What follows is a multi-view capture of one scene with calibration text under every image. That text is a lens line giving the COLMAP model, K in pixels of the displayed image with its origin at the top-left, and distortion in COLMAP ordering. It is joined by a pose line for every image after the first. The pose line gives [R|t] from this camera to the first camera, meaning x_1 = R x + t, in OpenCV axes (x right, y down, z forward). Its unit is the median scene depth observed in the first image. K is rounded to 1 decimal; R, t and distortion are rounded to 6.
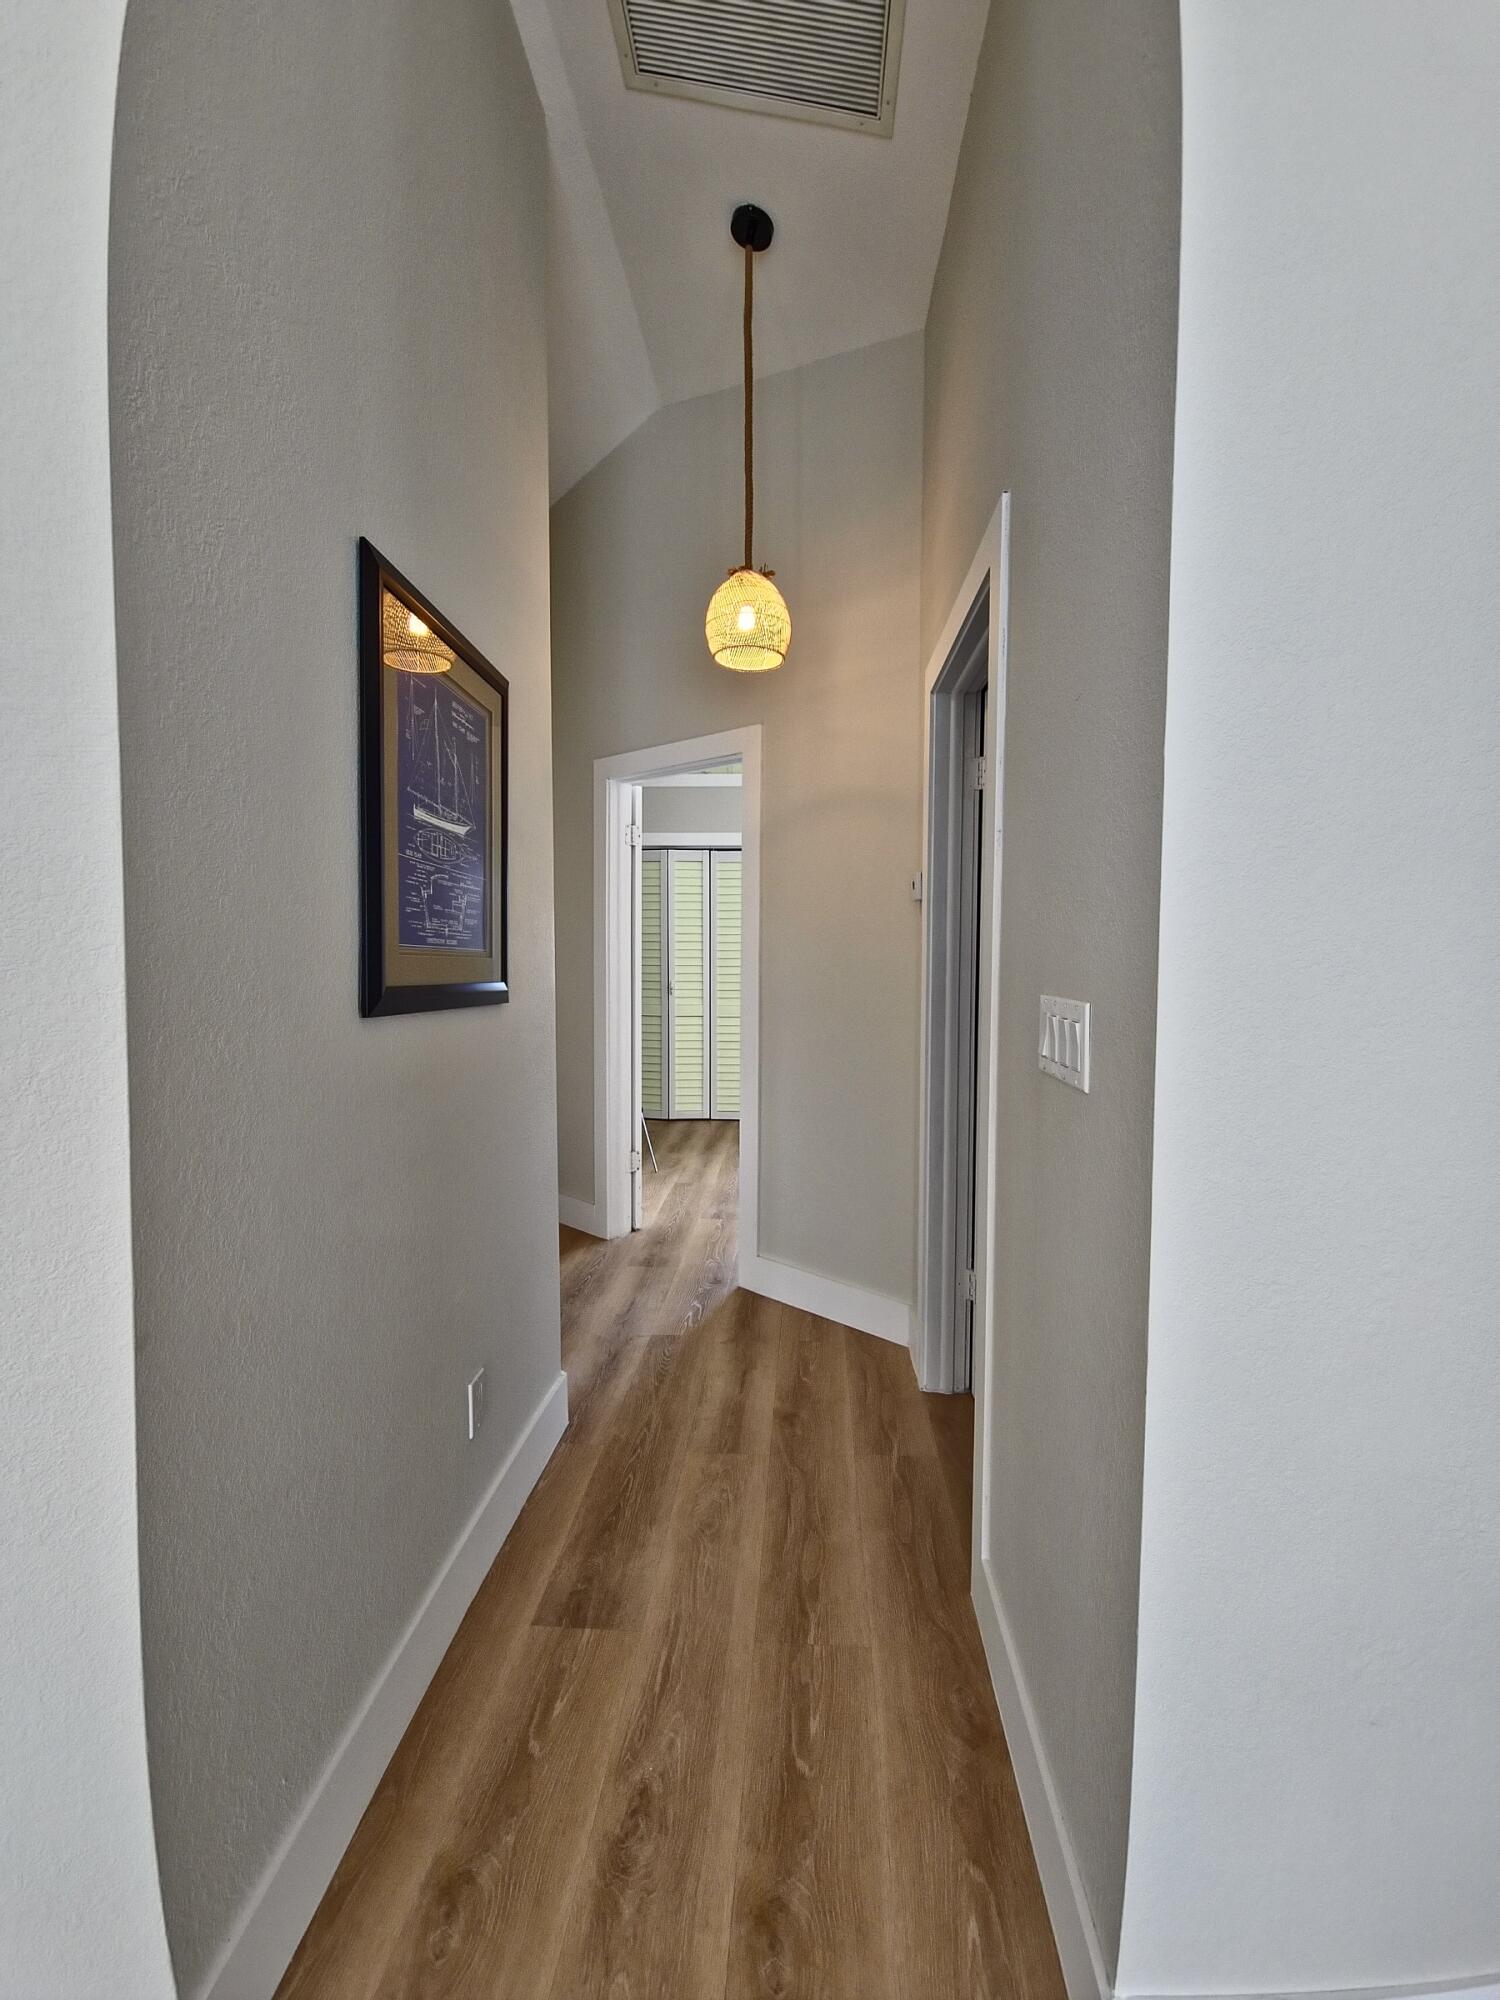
lens RADIAL K [[821.3, 0, 749.6], [0, 821.3, 983.4], [0, 0, 1]] dist [0.000781, -0.001528]
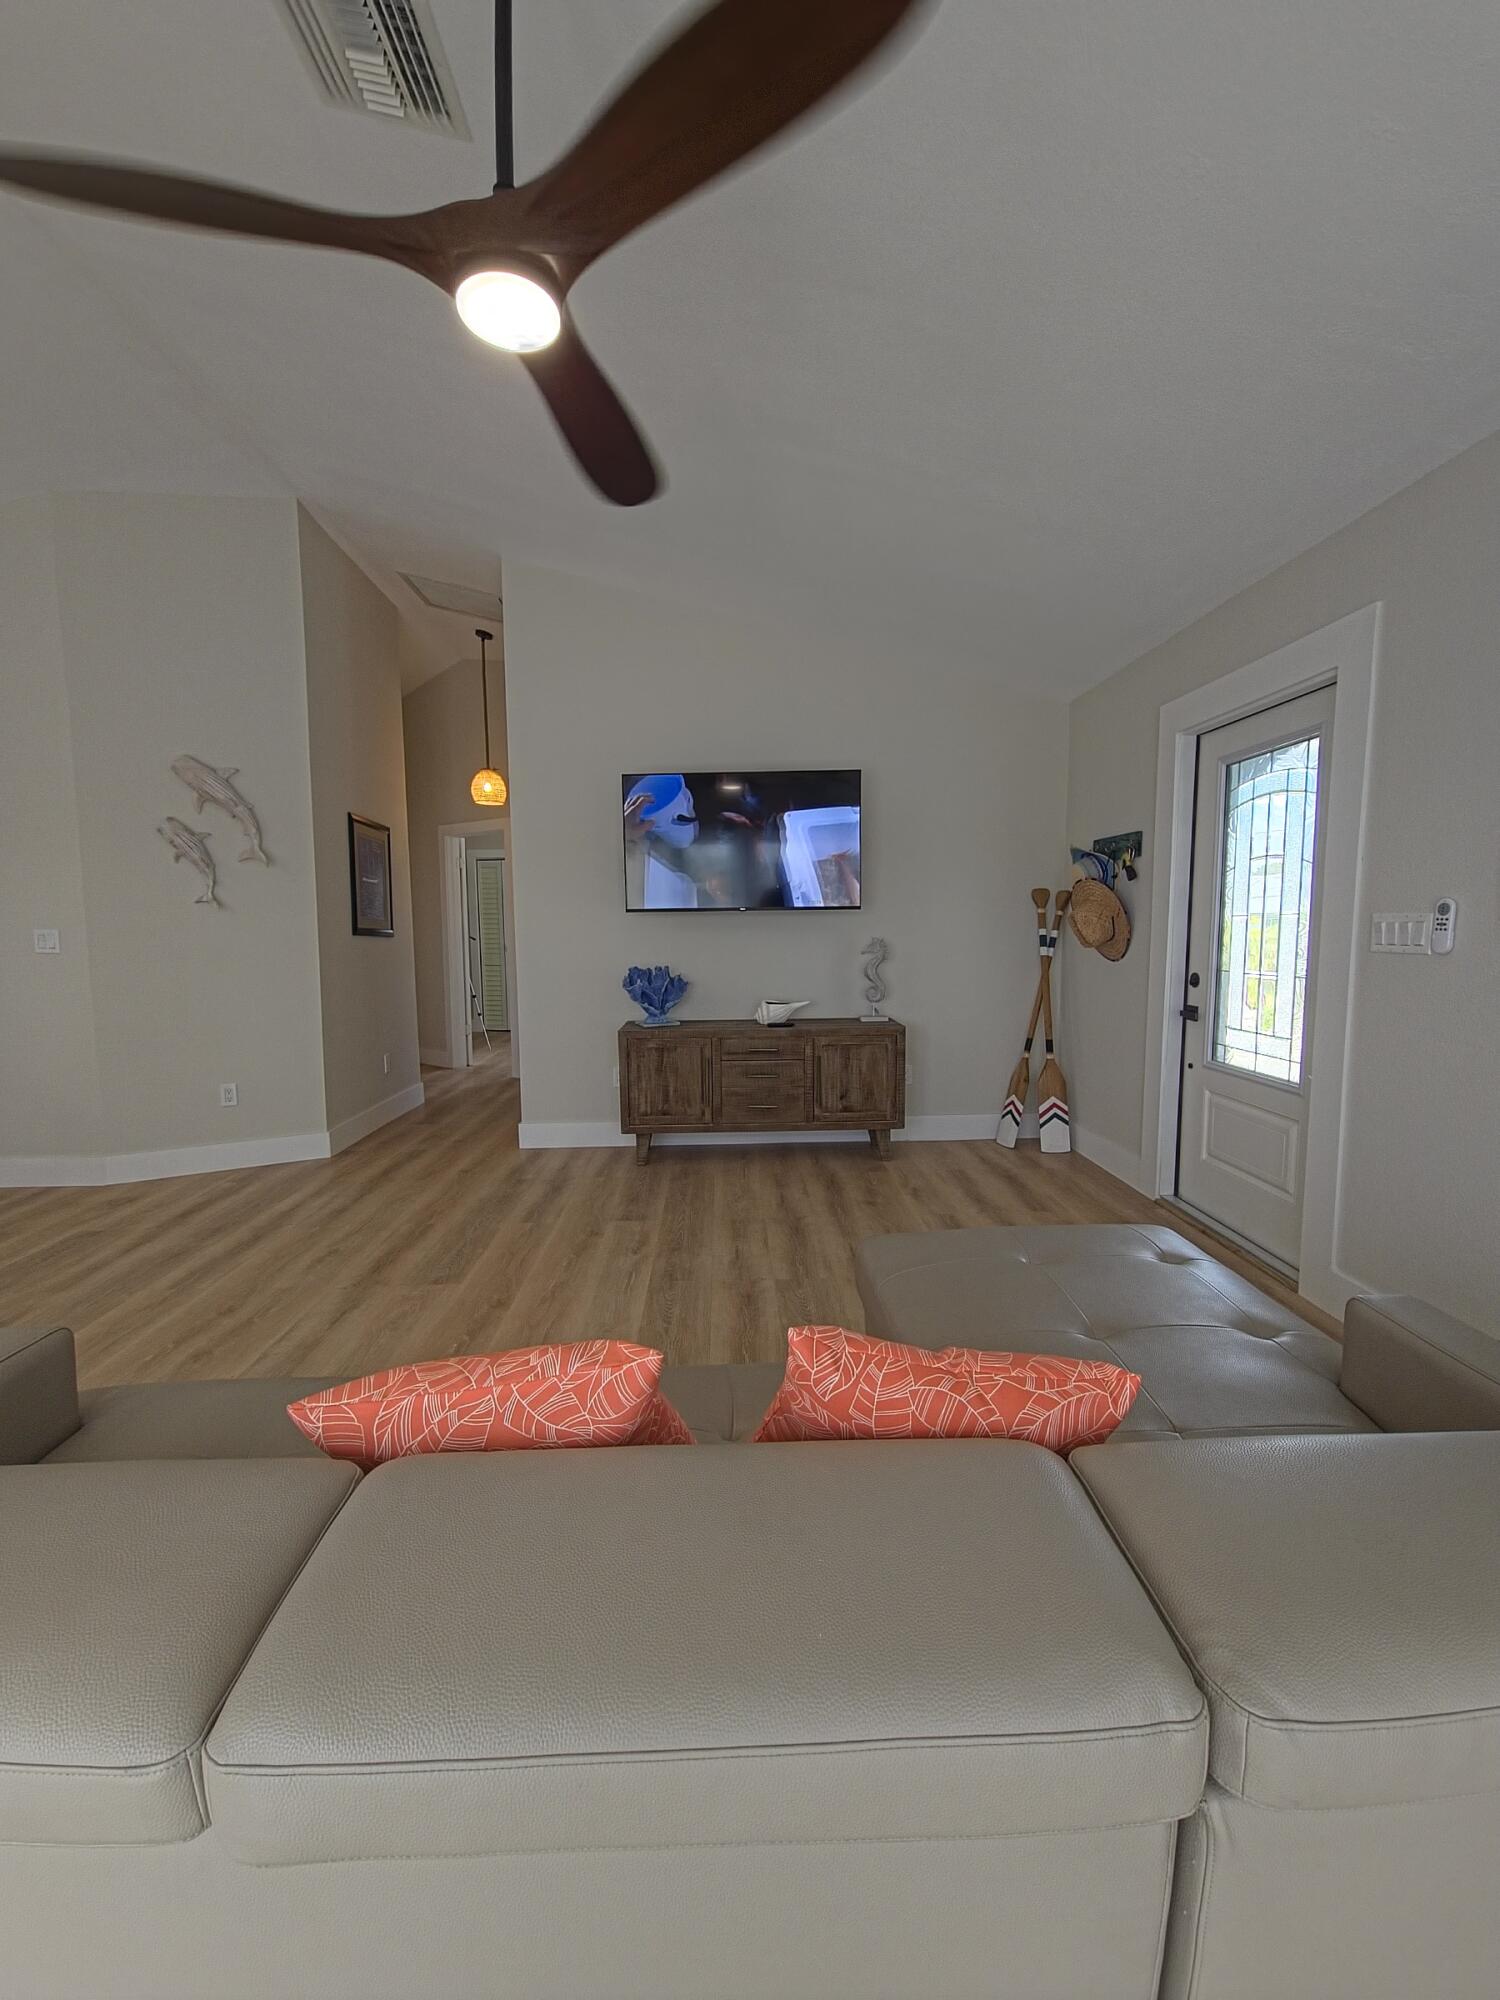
lens RADIAL K [[821.3, 0, 743.1], [0, 821.3, 1003.3], [0, 0, 1]] dist [0.000781, -0.001528]
pose [[0.994937, -0.016767, 0.099097, 0.728565], [0.011753, 0.998631, 0.050965, 0.138806], [-0.099815, -0.049543, 0.993772, -2.290736]]
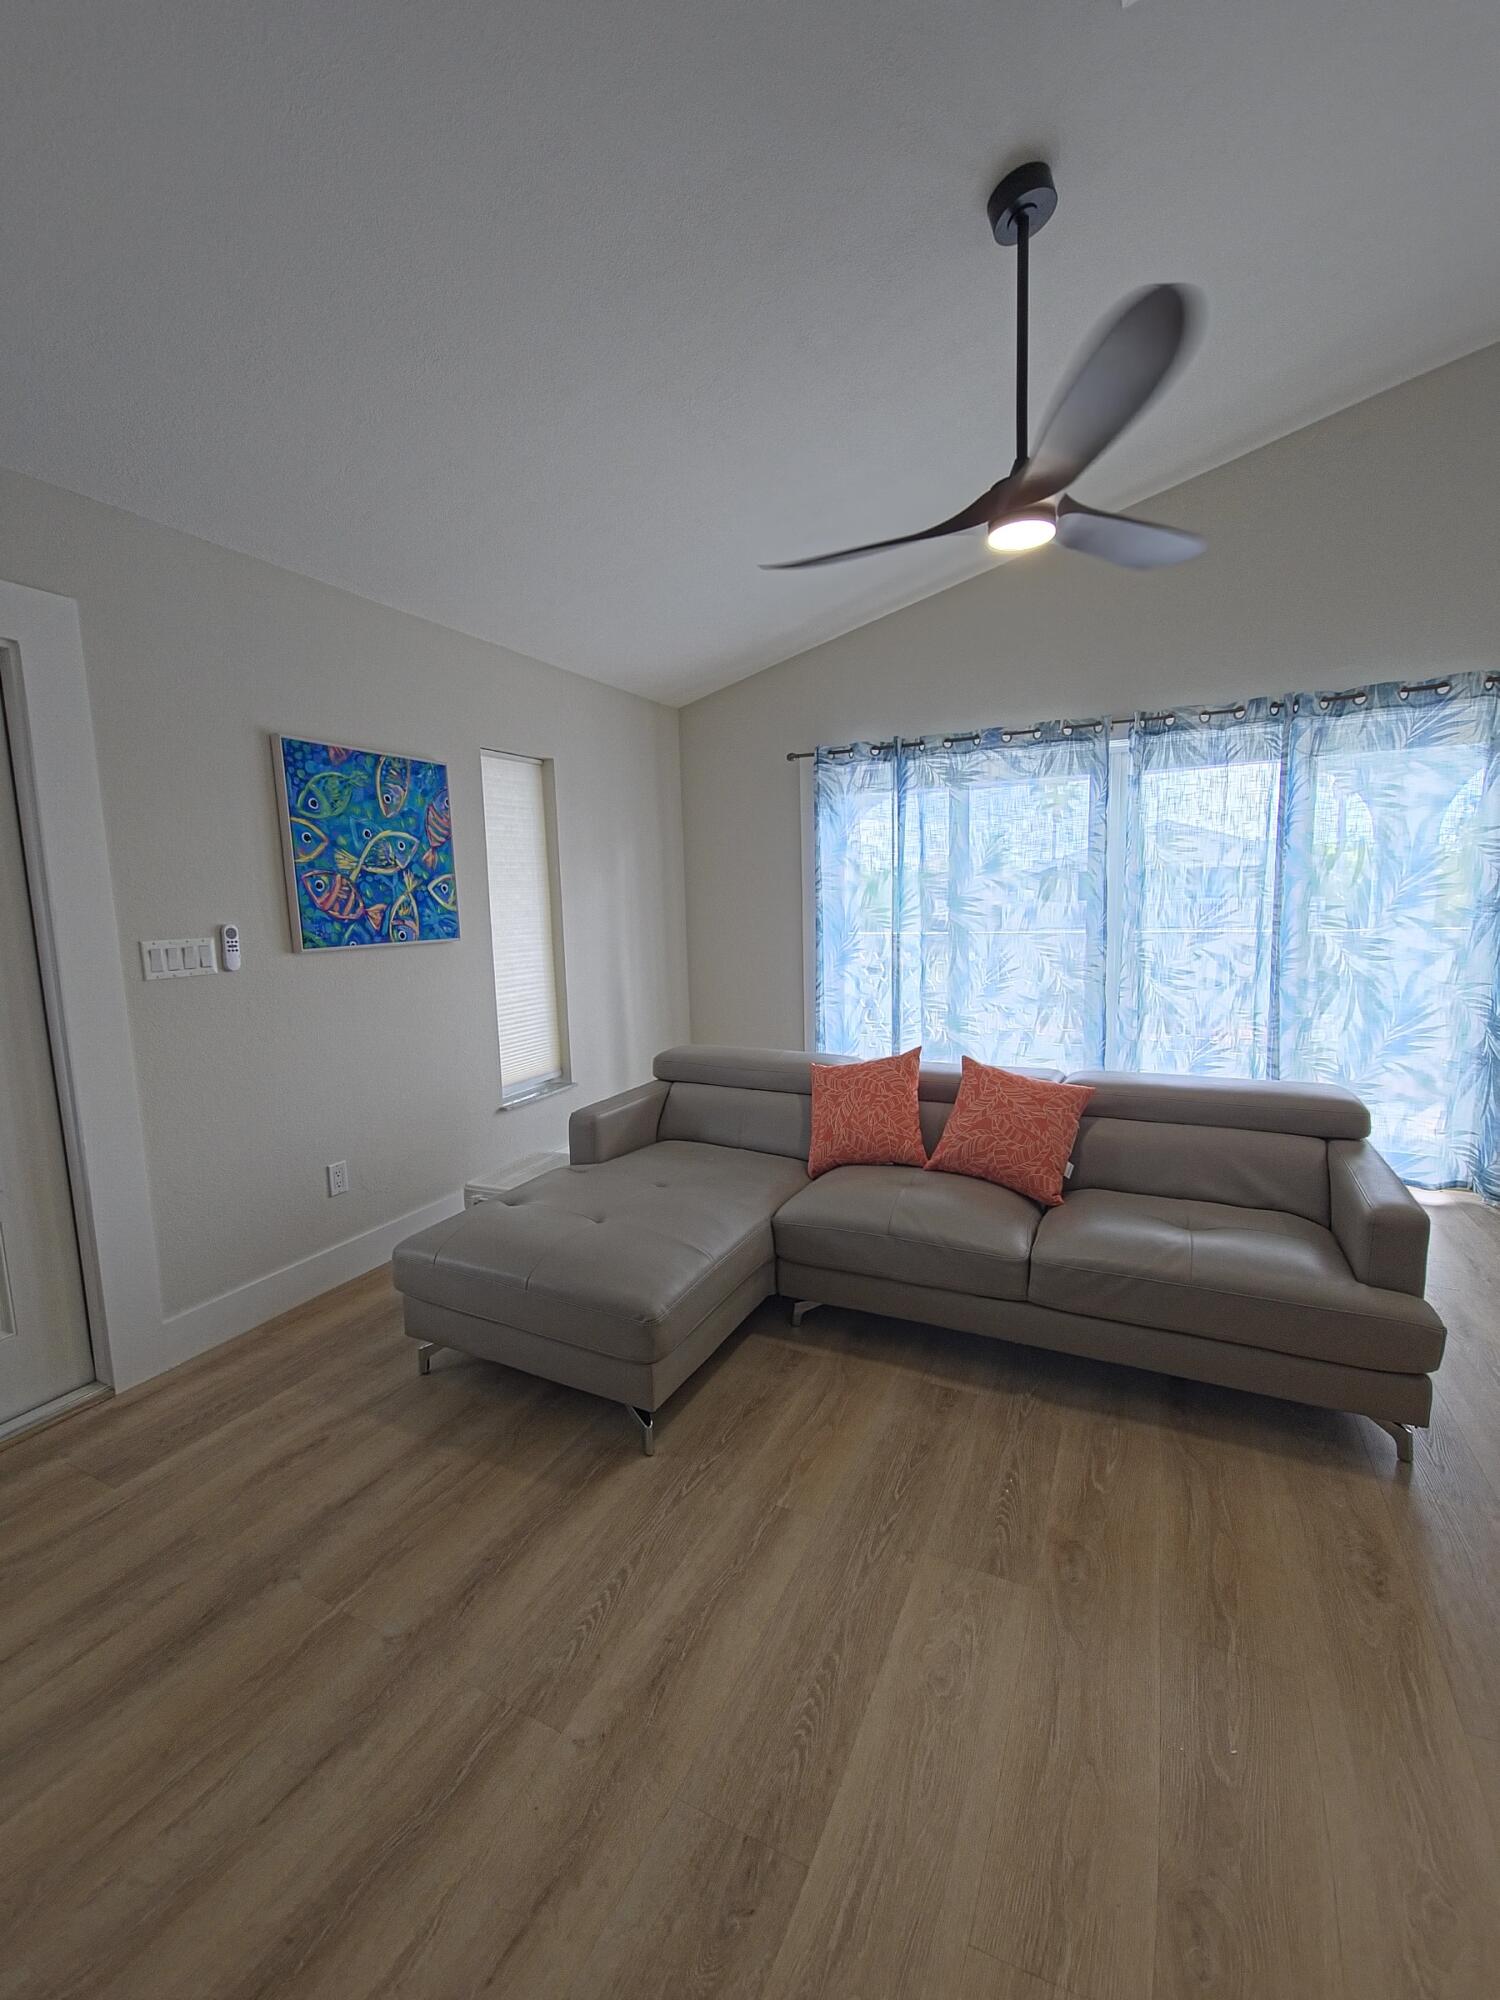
lens RADIAL K [[821.3, 0, 738.1], [0, 821.3, 999.5], [0, 0, 1]] dist [0.000781, -0.001528]
pose [[-0.923294, -0.023266, 0.383389, 0.503333], [0.046661, 0.983977, 0.172083, -0.028274], [-0.381250, 0.176772, -0.907414, -0.072206]]
